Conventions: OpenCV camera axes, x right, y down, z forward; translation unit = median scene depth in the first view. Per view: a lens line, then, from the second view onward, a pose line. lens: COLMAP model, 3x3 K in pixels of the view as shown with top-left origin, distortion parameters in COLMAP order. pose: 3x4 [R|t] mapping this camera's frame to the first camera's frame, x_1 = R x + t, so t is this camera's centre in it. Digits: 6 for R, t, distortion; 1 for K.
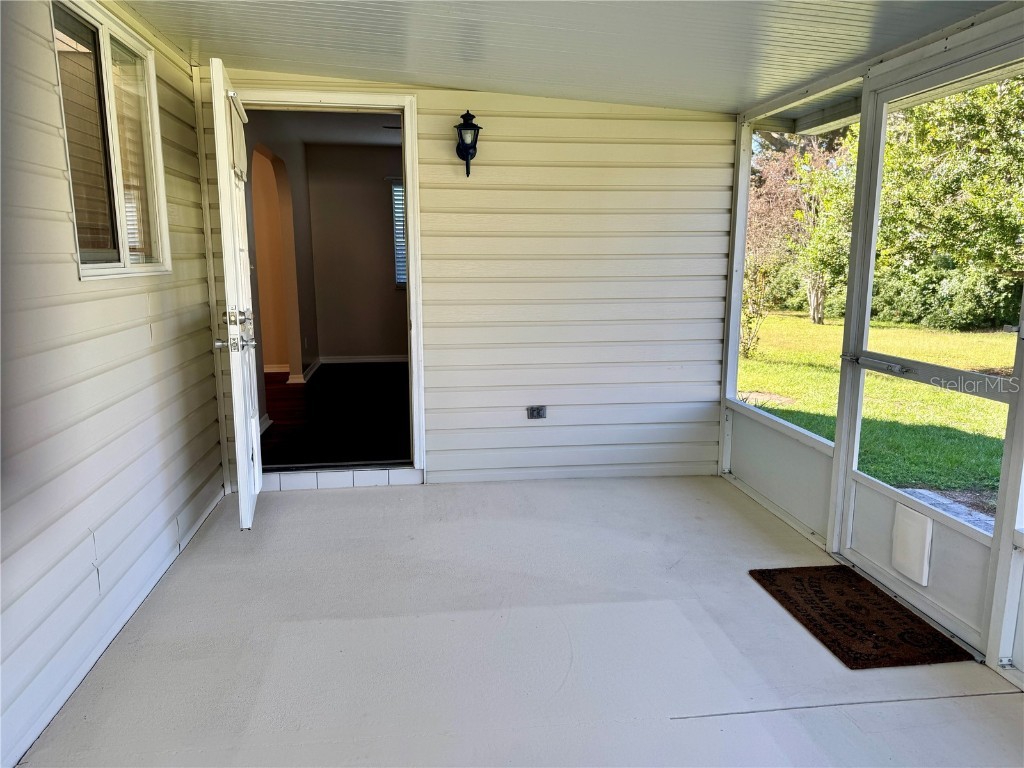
lens RADIAL K [[733.2, 0, 512.0], [0, 733.2, 384.0], [0, 0, 1]] dist [0.070986, -0.075248]
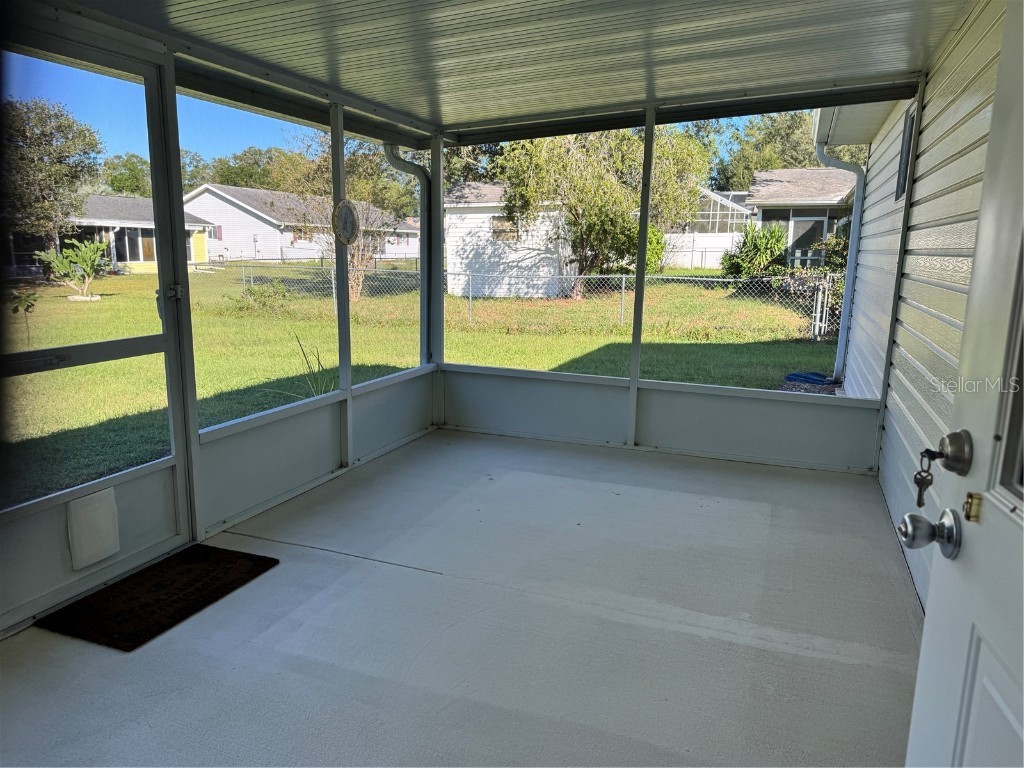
lens RADIAL K [[733.2, 0, 512.0], [0, 733.2, 384.0], [0, 0, 1]] dist [0.070986, -0.075248]
pose [[-0.873434, -0.107036, 0.475032, -0.391401], [0.066513, 0.940174, 0.334139, -0.255508], [-0.482378, 0.323444, -0.814061, 1.471369]]
